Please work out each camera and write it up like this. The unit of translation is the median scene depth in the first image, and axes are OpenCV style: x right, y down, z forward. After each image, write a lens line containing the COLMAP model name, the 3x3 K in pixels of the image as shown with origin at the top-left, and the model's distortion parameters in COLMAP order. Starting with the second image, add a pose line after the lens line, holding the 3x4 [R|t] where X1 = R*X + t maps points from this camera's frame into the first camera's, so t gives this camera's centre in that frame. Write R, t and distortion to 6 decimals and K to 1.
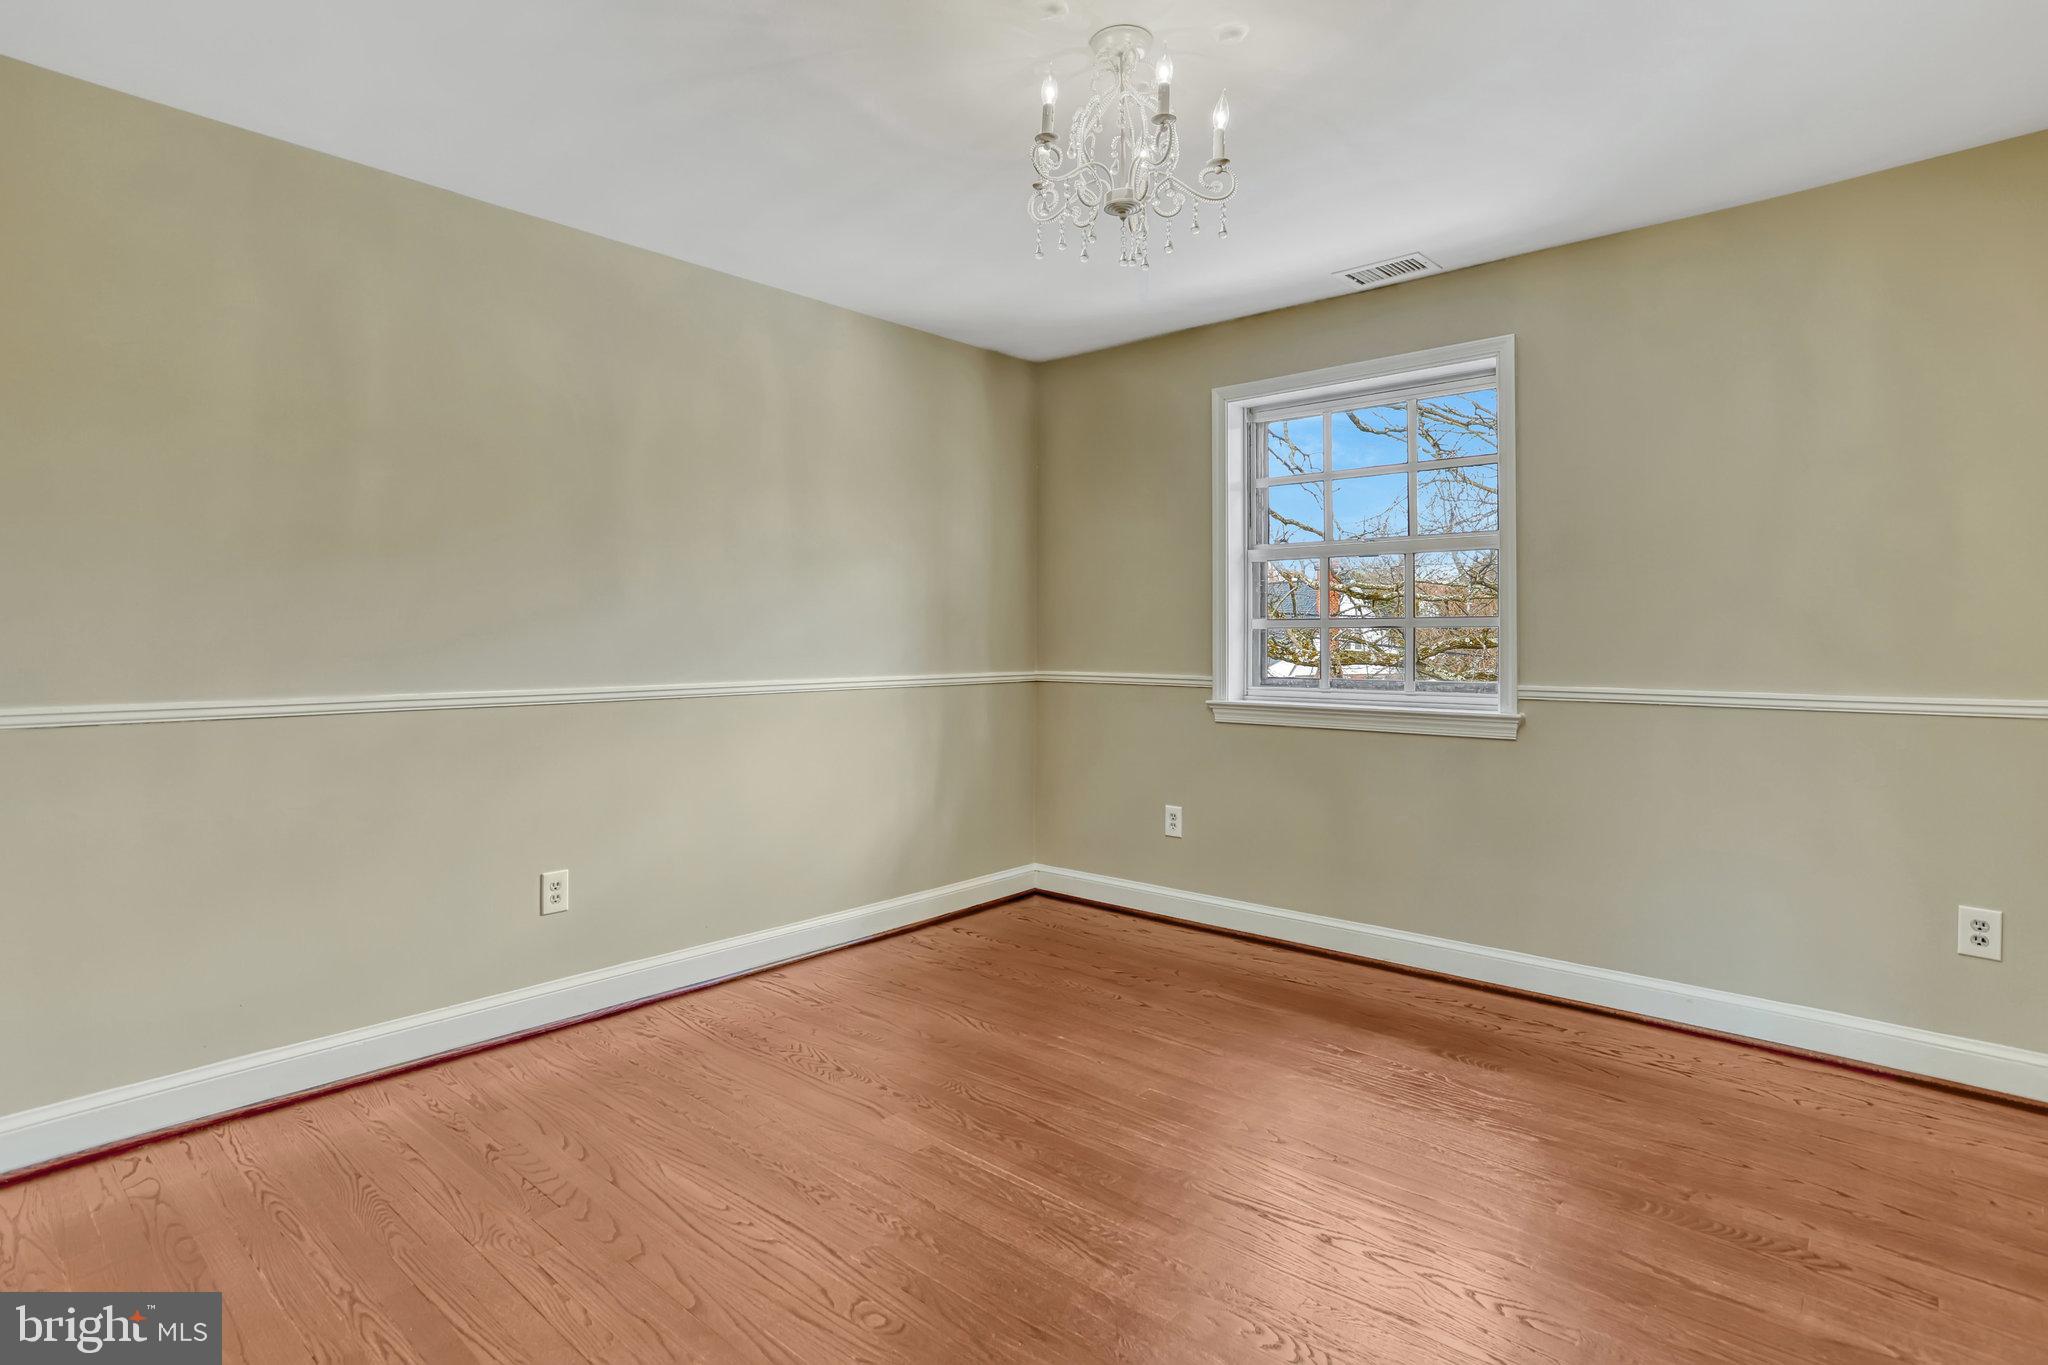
lens RADIAL K [[1047.4, 0, 1027.3], [0, 1047.4, 644.1], [0, 0, 1]] dist [-0.024185, 0.035081]
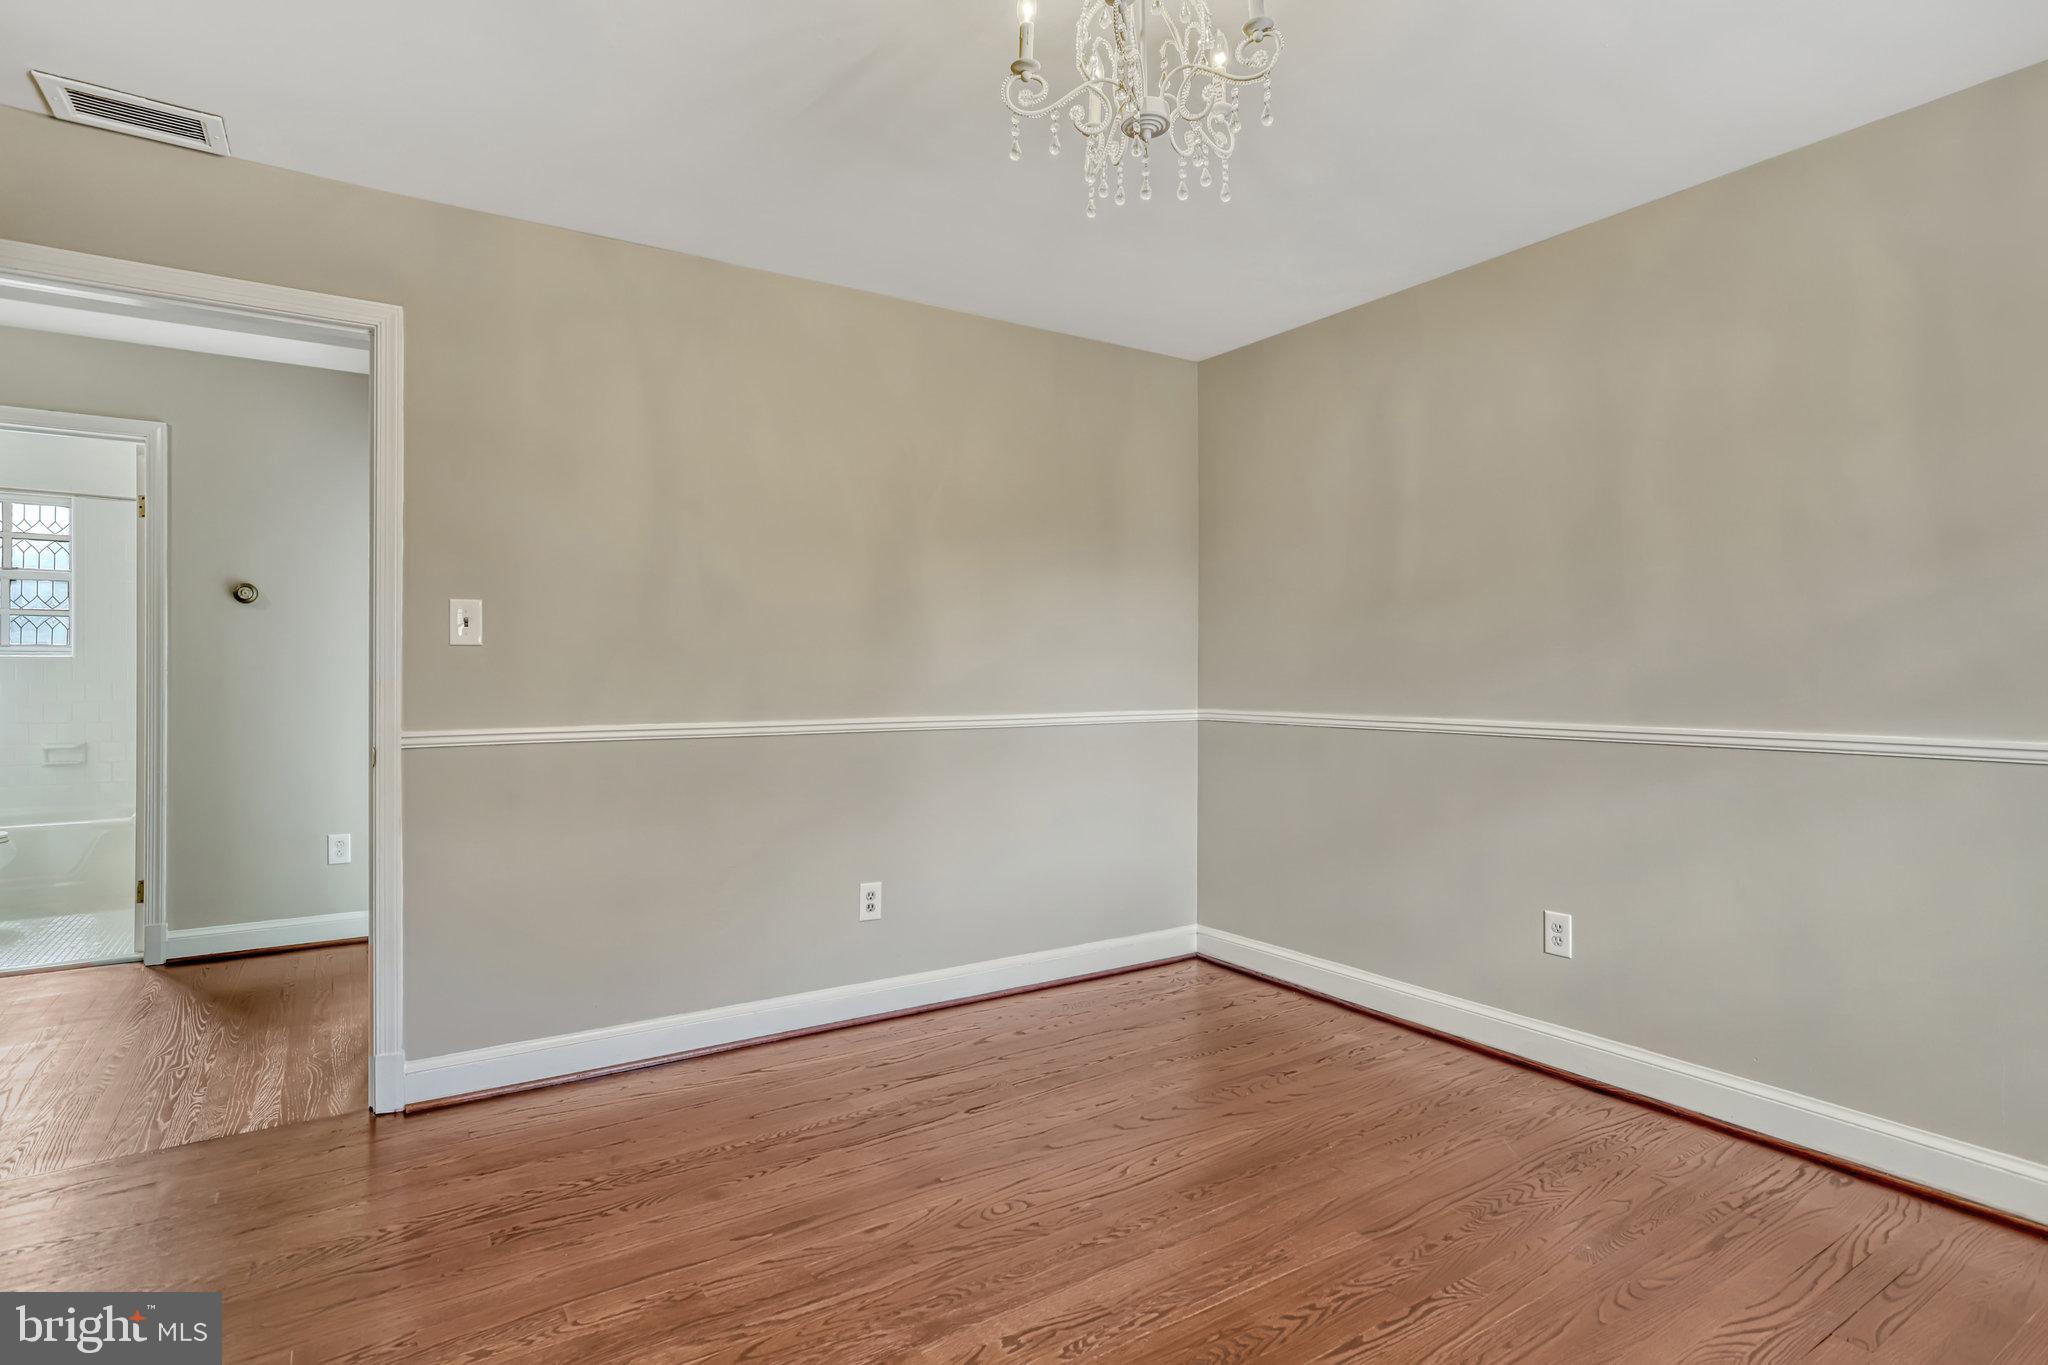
lens RADIAL K [[1063.9, 0, 1017.7], [0, 1063.9, 674.6], [0, 0, 1]] dist [-0.002666, 0.001254]
pose [[-0.265986, -0.002042, -0.963975, 0.622802], [-0.001681, 0.999997, -0.001654, 0.000231], [0.963976, 0.001180, -0.265988, 0.773026]]
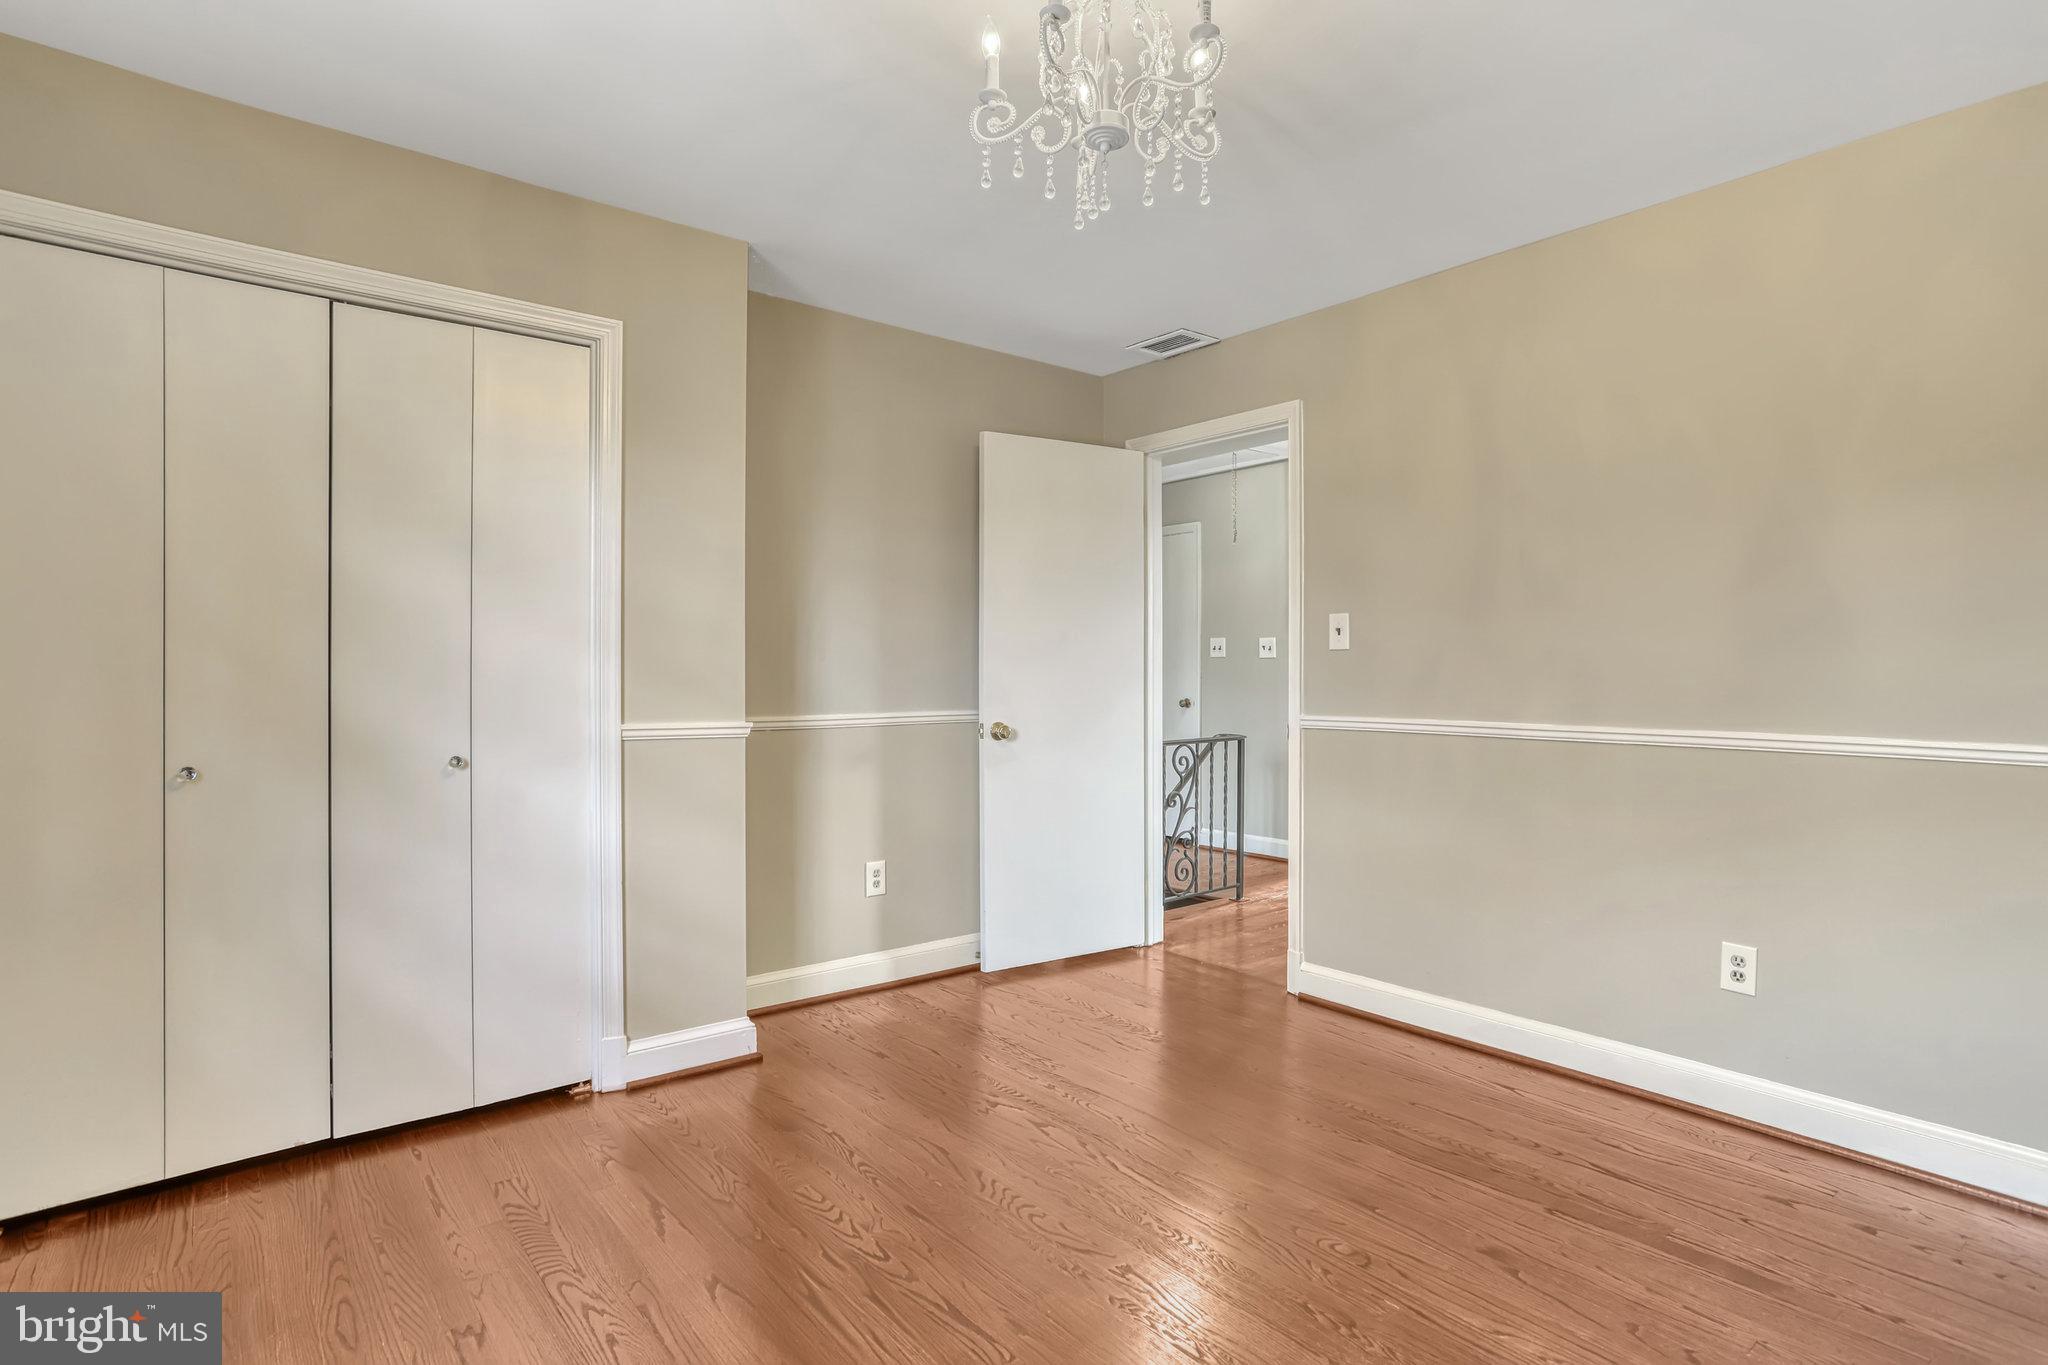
lens RADIAL K [[1063.9, 0, 1017.7], [0, 1063.9, 674.6], [0, 0, 1]] dist [-0.002666, 0.001254]
pose [[-0.982422, -0.000773, 0.186673, -0.003964], [0.000176, 0.999987, 0.005068, -0.004249], [-0.186674, 0.005012, -0.982409, 1.275107]]
